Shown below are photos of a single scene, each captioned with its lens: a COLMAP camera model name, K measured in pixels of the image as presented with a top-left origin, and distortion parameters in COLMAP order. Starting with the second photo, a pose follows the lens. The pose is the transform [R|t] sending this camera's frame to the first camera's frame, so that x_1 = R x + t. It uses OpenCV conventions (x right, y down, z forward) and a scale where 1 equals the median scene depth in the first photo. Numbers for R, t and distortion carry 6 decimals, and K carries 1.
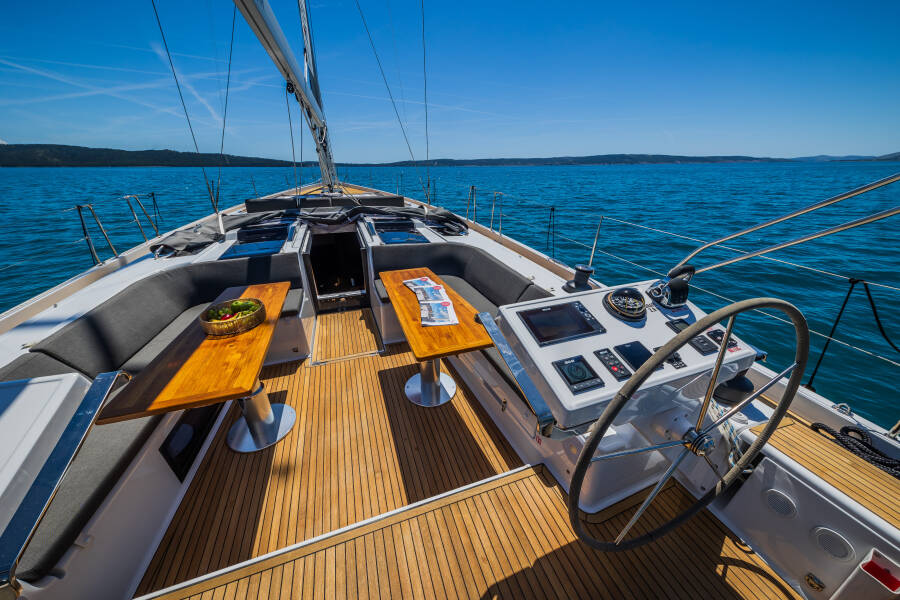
lens RADIAL K [[313.2, 0, 449.9], [0, 313.2, 304.1], [0, 0, 1]] dist [0.026019, -0.005914]
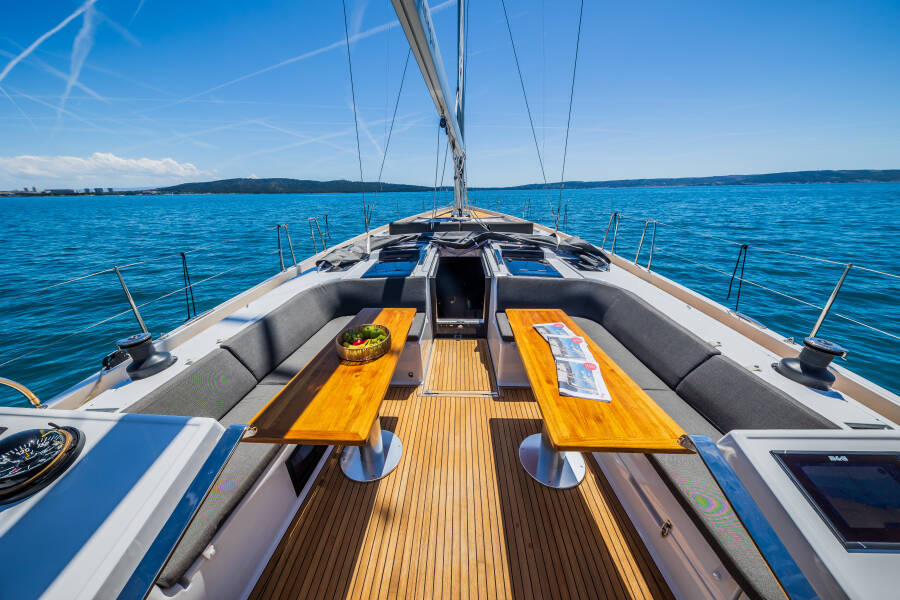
lens RADIAL K [[308.1, 0, 446.1], [0, 308.1, 302.9], [0, 0, 1]] dist [0.011739, -0.000140]
pose [[0.930338, 0.120647, -0.346289, -0.084932], [-0.141777, 0.989235, -0.036247, -0.066211], [0.338188, 0.082818, 0.937428, 0.118122]]
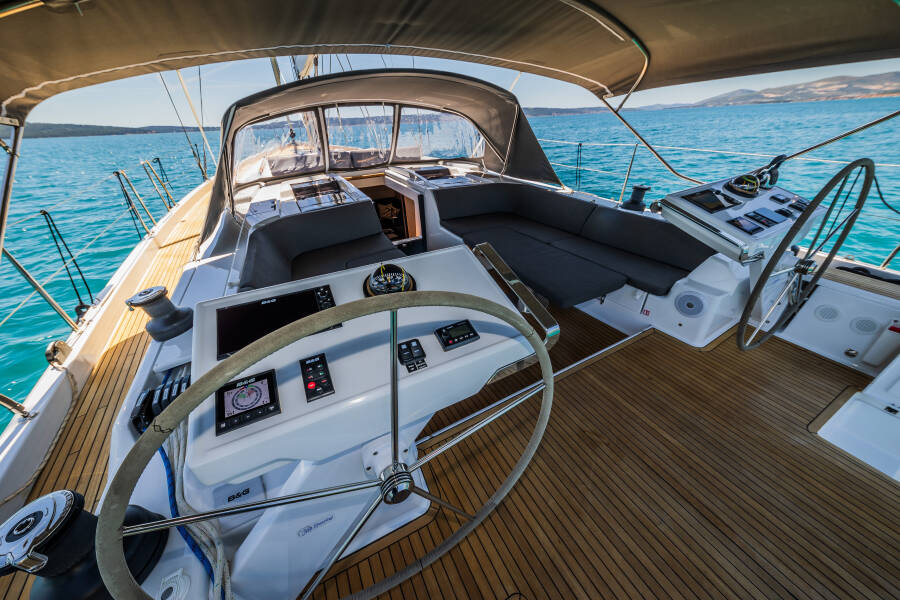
lens RADIAL K [[313.2, 0, 449.9], [0, 313.2, 304.1], [0, 0, 1]] dist [0.026019, -0.005914]
pose [[0.984574, -0.124468, 0.122968, -0.493605], [0.109898, 0.986804, 0.118917, 0.103363], [-0.136147, -0.103569, 0.985260, -0.140786]]
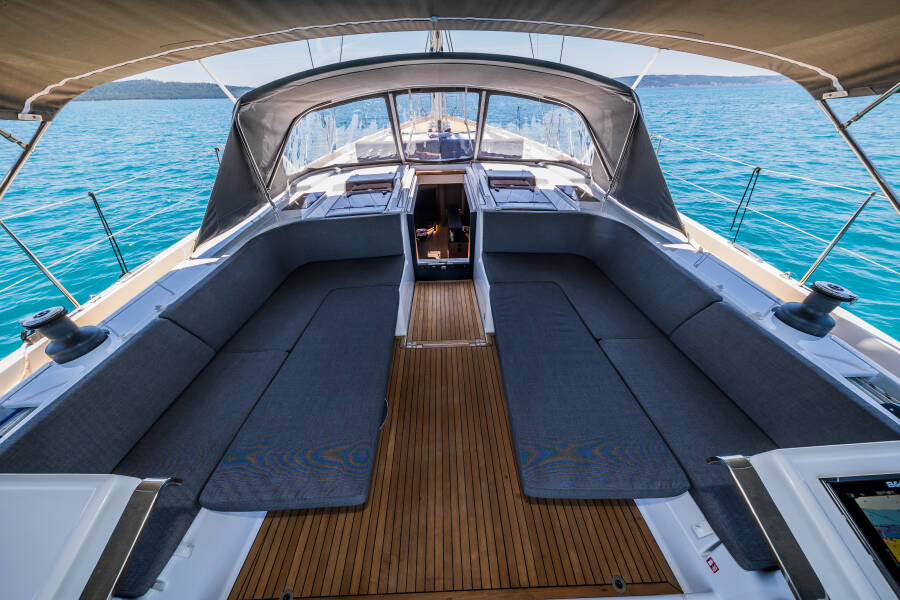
lens RADIAL K [[310.9, 0, 449.3], [0, 310.9, 302.4], [0, 0, 1]] dist [0.019055, -0.004859]
pose [[0.954158, 0.155707, -0.255613, -0.118489], [-0.107851, 0.975520, 0.191649, -0.128207], [0.279197, -0.155295, 0.947593, 0.211471]]
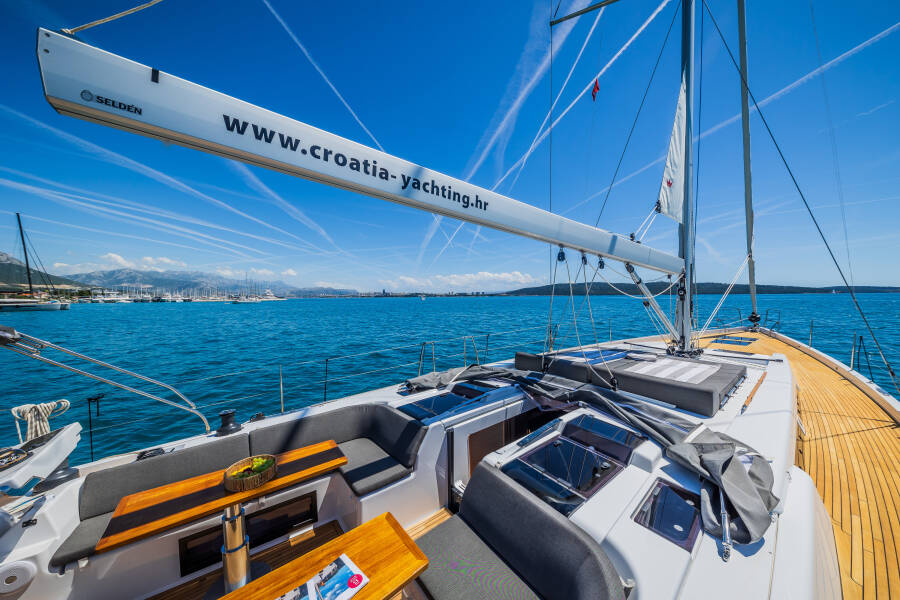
lens RADIAL K [[307.9, 0, 447.0], [0, 307.9, 302.5], [0, 0, 1]] dist [0.027741, -0.007273]
pose [[0.300122, 0.027023, -0.953518, 0.478313], [-0.383765, 0.918556, -0.094759, -0.538691], [0.873299, 0.394366, 0.286049, 0.795611]]
